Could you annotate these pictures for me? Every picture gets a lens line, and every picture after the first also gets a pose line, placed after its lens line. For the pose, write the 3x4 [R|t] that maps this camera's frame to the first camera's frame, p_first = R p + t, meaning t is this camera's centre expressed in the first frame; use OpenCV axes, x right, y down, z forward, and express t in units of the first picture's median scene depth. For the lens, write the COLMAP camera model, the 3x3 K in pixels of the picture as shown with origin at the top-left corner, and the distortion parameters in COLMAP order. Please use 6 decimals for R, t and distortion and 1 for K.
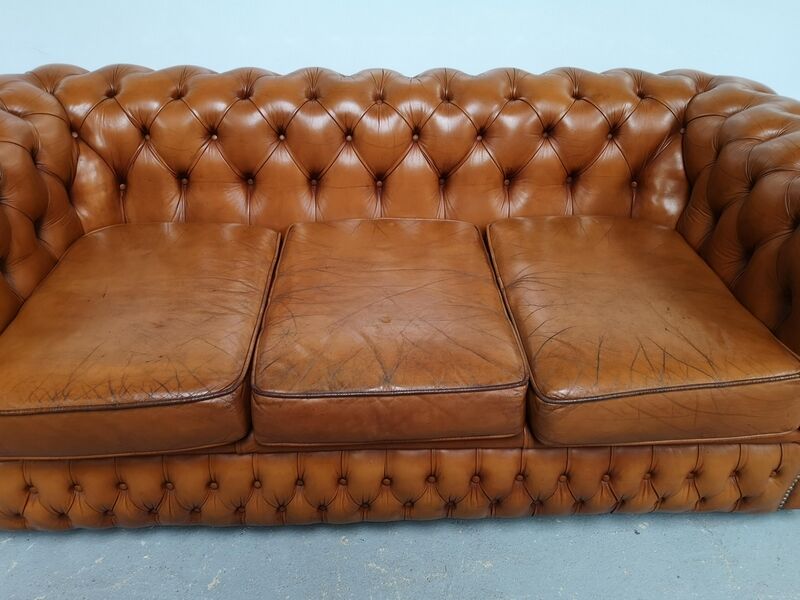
lens RADIAL K [[631.4, 0, 400.0], [0, 631.4, 300.0], [0, 0, 1]] dist [0.050267, -0.088963]
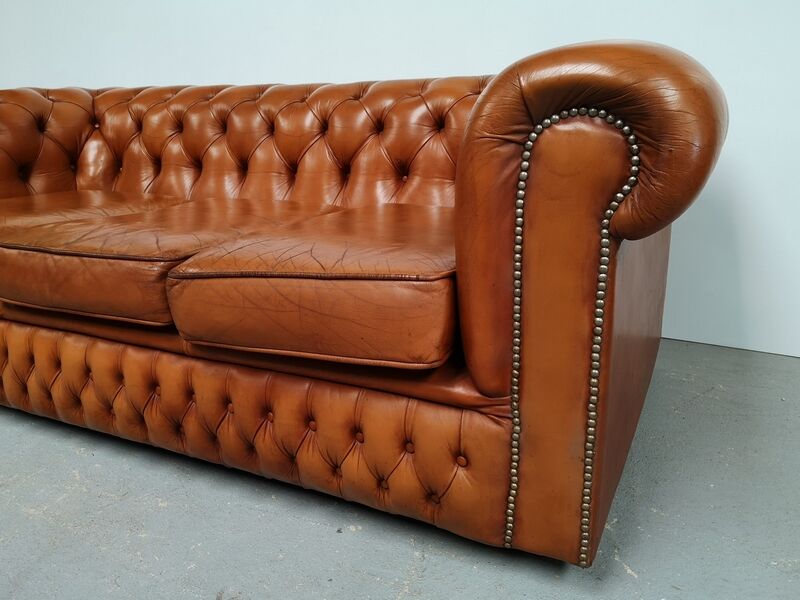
lens RADIAL K [[631.4, 0, 400.0], [0, 631.4, 300.0], [0, 0, 1]] dist [0.050267, -0.088963]
pose [[0.881690, 0.112308, -0.458268, 0.671455], [-0.239083, 0.943678, -0.228718, 0.226945], [0.406771, 0.311223, 0.858882, 0.241338]]
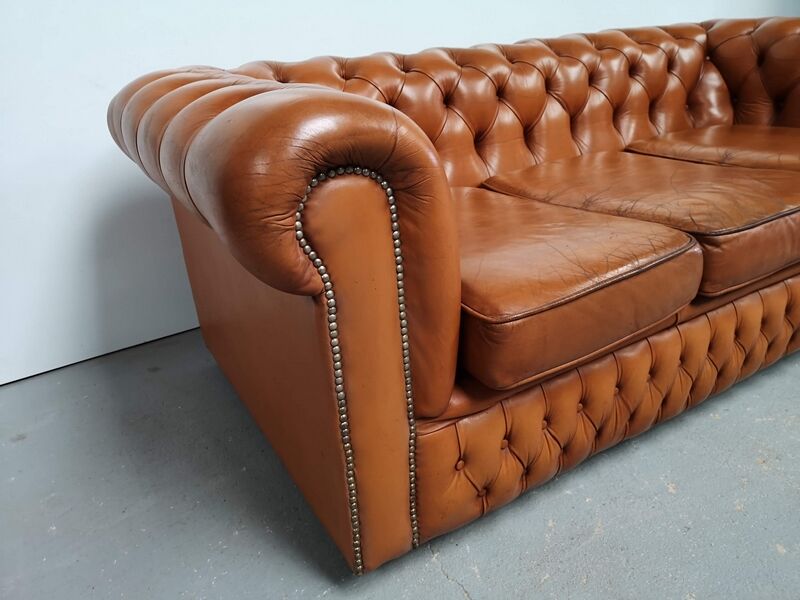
lens RADIAL K [[614.6, 0, 400.0], [0, 614.6, 300.0], [0, 0, 1]] dist [0.072201, -0.087539]
pose [[0.873354, -0.259346, 0.412301, -0.763954], [0.332114, 0.936255, -0.114573, 0.131193], [-0.356305, 0.236994, 0.903815, 0.206018]]
